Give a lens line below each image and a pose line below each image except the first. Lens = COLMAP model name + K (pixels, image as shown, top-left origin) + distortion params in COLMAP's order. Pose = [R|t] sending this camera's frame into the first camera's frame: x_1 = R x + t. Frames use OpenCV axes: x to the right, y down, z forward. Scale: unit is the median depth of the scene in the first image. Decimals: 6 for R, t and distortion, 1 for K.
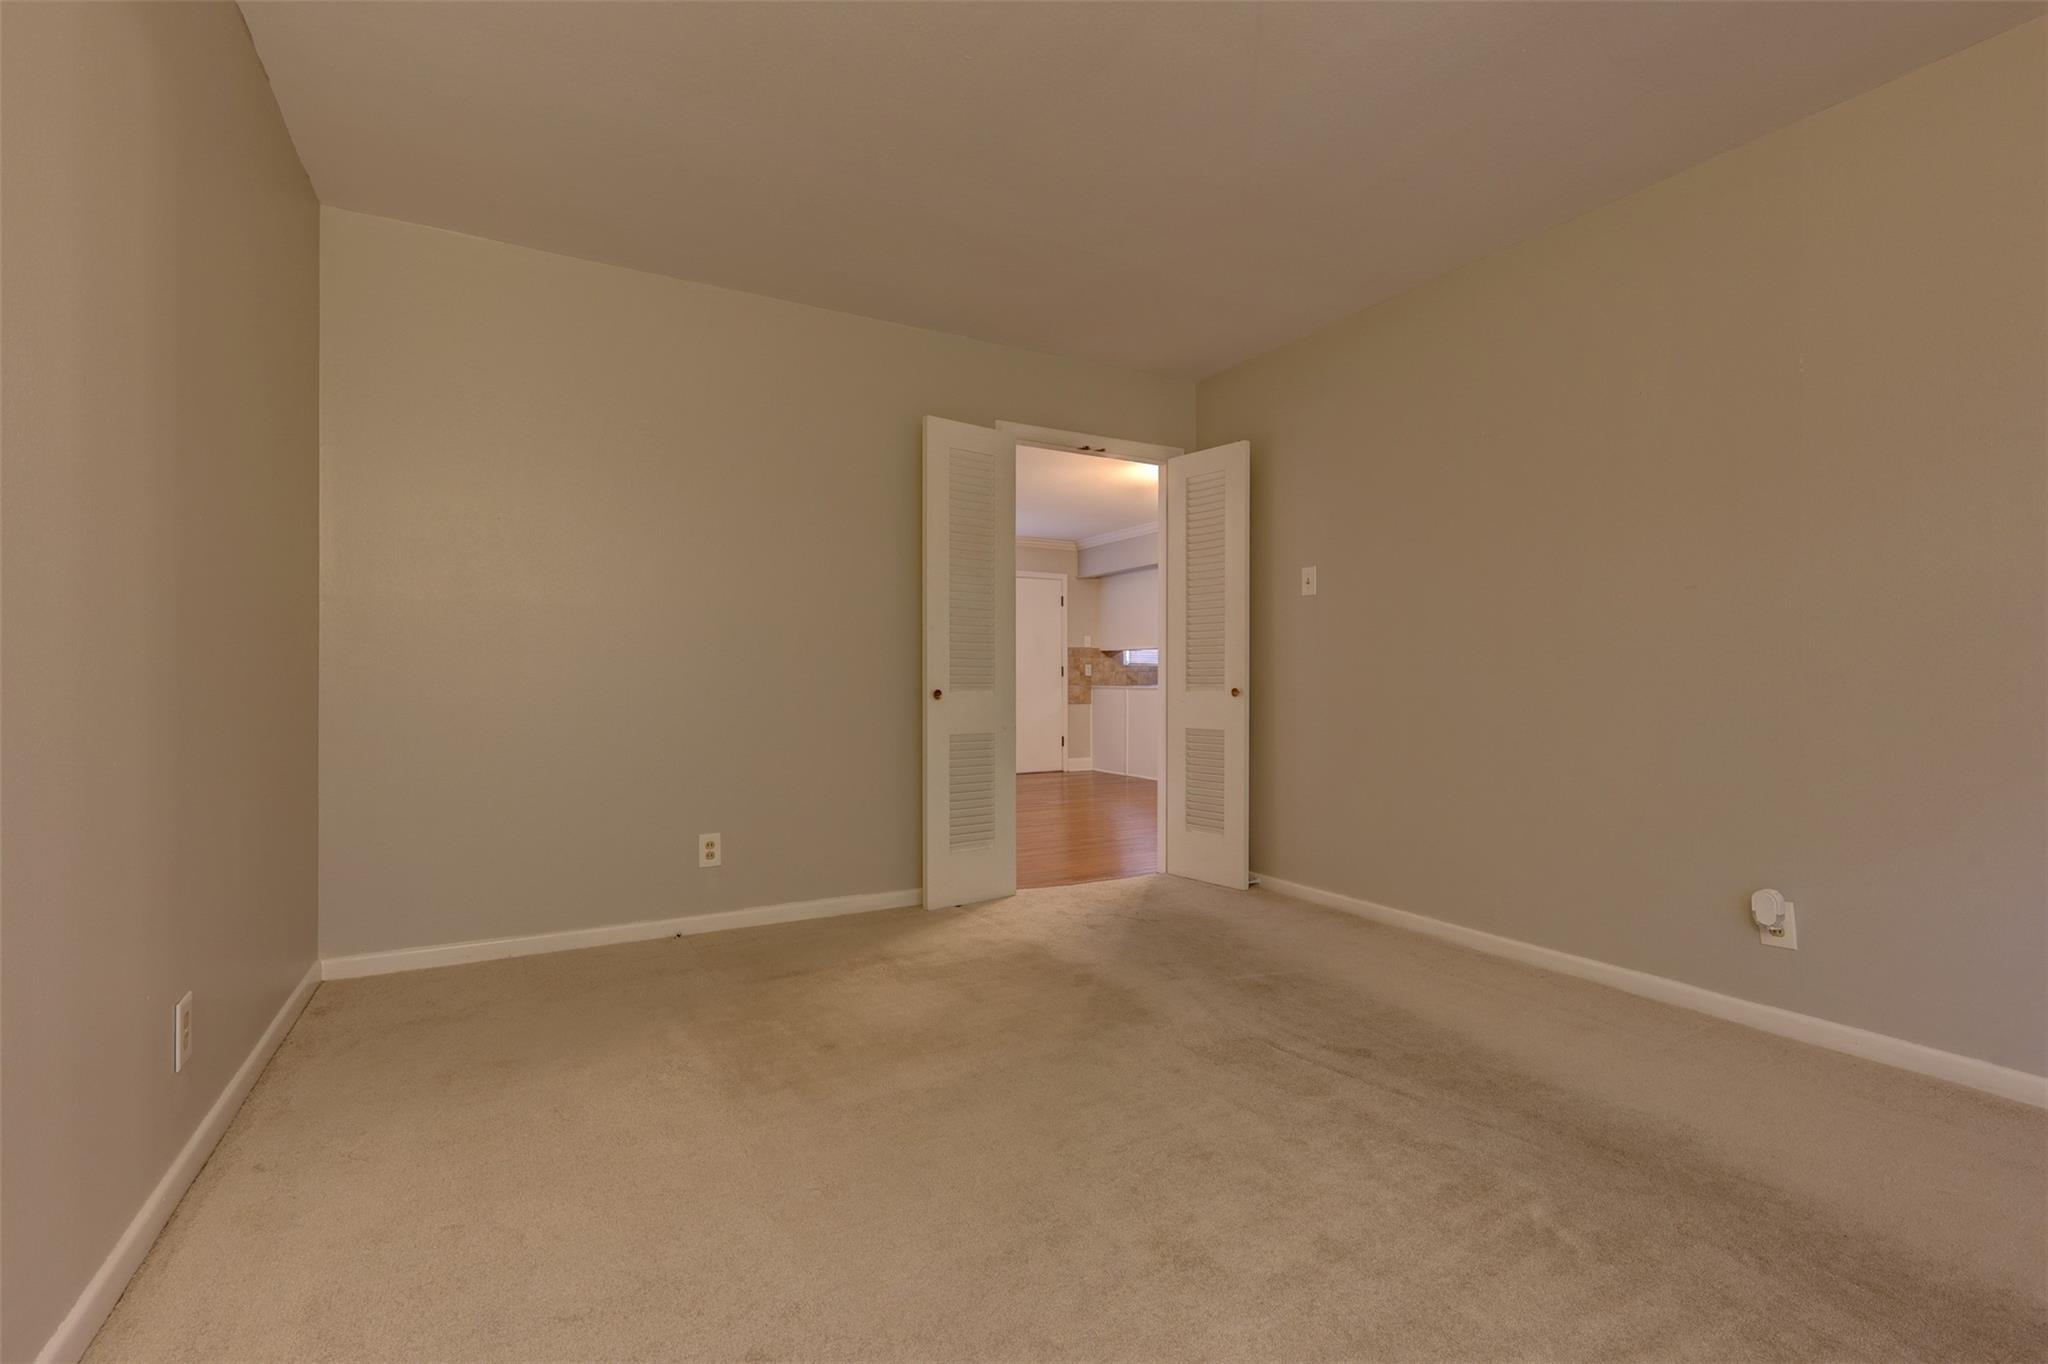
lens RADIAL K [[936.7, 0, 1024.5], [0, 936.7, 683.3], [0, 0, 1]] dist [-0.000048, 0.000000]
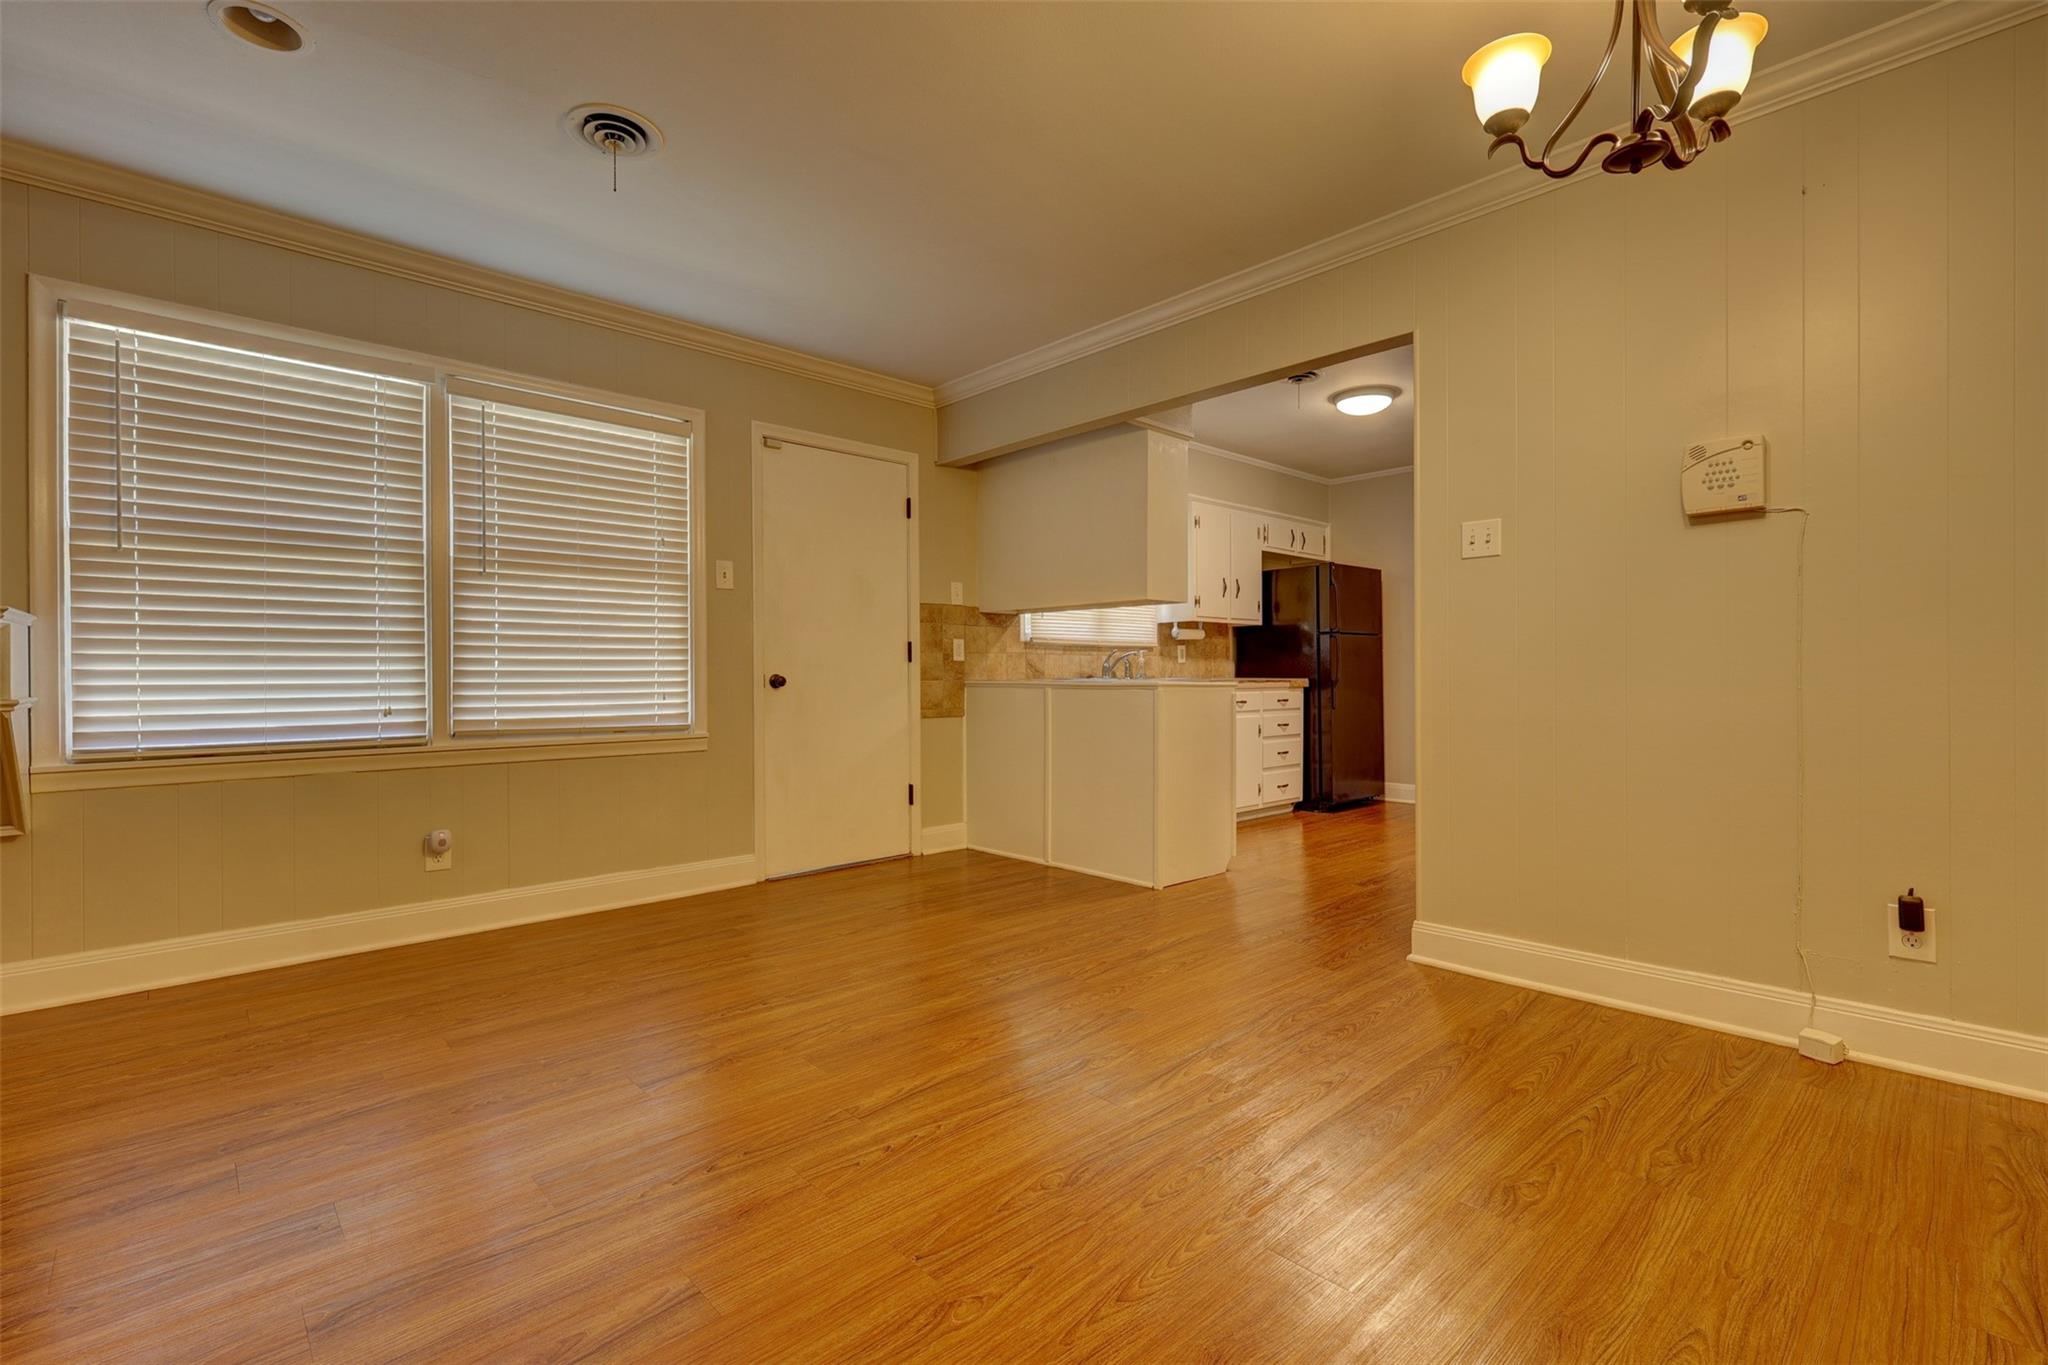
lens RADIAL K [[889.7, 0, 1021.1], [0, 889.7, 676.7], [0, 0, 1]] dist [0.002955, 0.001182]
pose [[0.974114, -0.007080, 0.225945, -0.007499], [0.004961, 0.999938, 0.009946, -0.004113], [-0.226002, -0.008567, 0.974089, 0.531059]]
